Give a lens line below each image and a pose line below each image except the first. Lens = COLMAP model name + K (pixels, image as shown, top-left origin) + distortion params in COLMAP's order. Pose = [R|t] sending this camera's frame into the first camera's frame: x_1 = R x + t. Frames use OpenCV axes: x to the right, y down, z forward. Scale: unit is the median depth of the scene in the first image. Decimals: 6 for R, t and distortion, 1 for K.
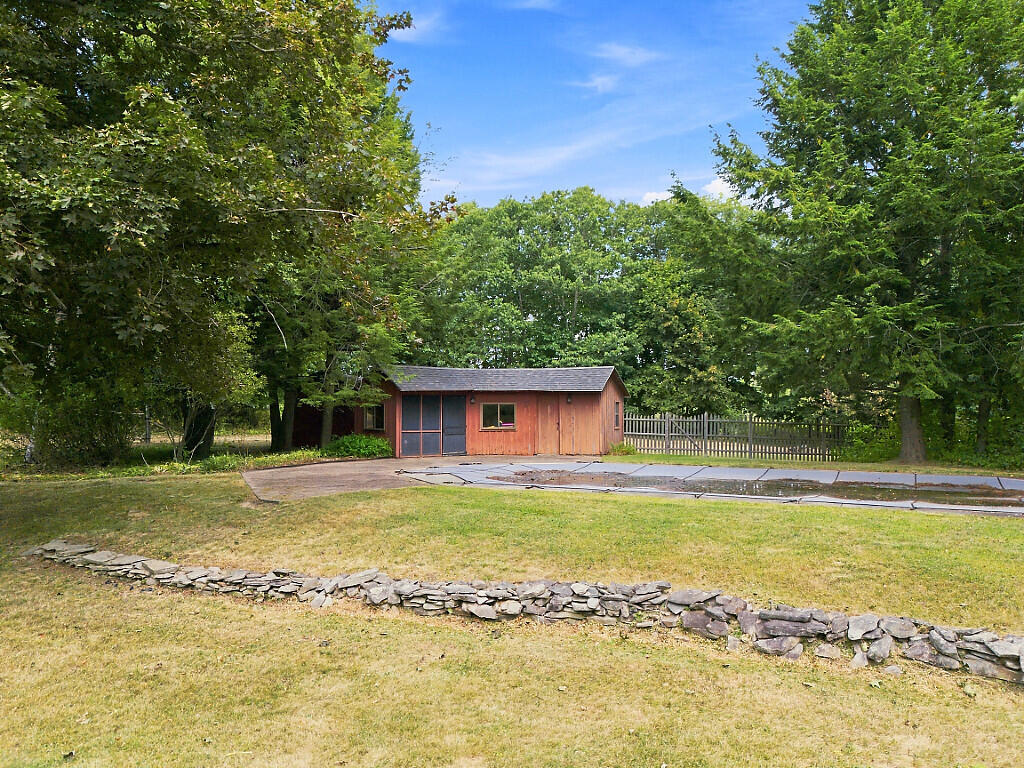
lens RADIAL K [[715.5, 0, 521.5], [0, 715.5, 388.0], [0, 0, 1]] dist [0.069536, -0.082885]
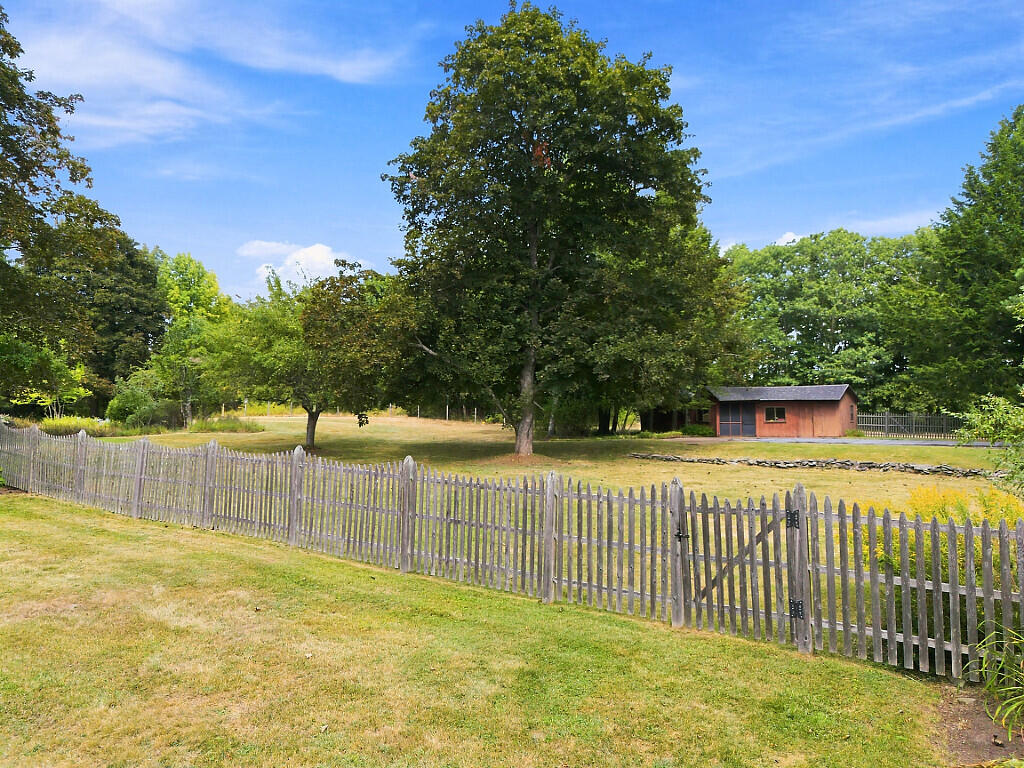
lens RADIAL K [[715.5, 0, 521.5], [0, 715.5, 388.0], [0, 0, 1]] dist [0.069536, -0.082885]
pose [[0.939898, -0.015891, -0.341085, -0.011609], [0.015873, 0.999870, -0.002843, -0.026652], [0.341086, -0.002742, 0.940028, -0.775132]]
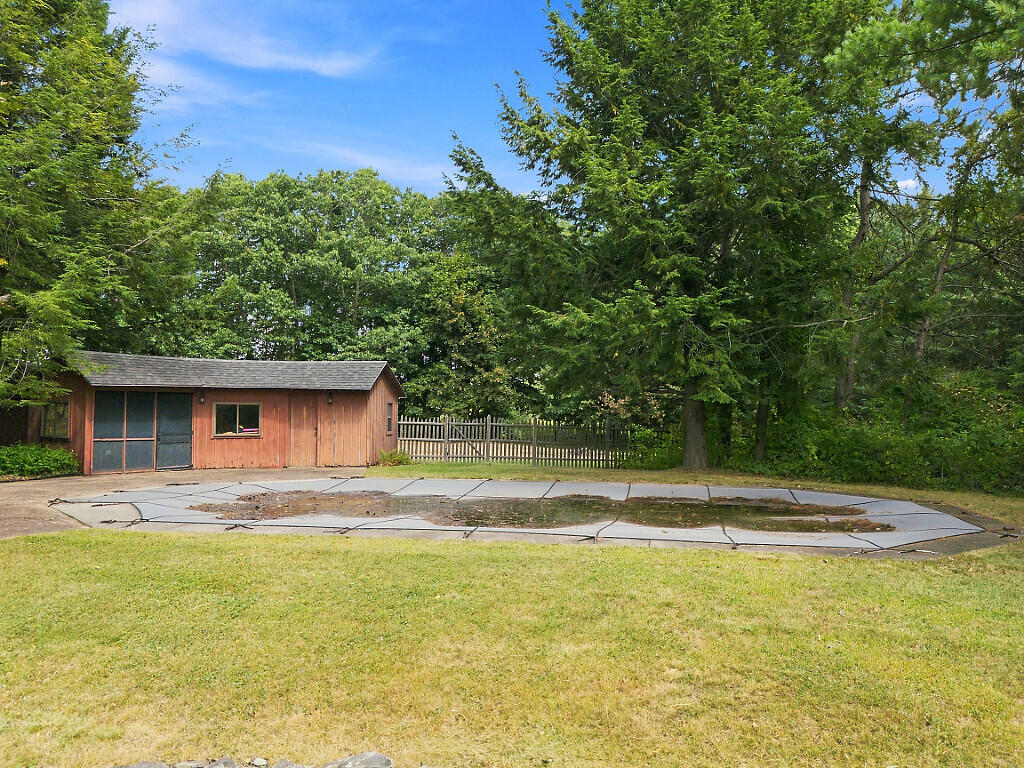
lens RADIAL K [[715.5, 0, 521.5], [0, 715.5, 388.0], [0, 0, 1]] dist [0.069536, -0.082885]
pose [[0.958060, 0.016300, 0.286102, 0.036302], [-0.016259, 0.999865, -0.002518, 0.001126], [-0.286105, -0.002240, 0.958196, 0.120868]]
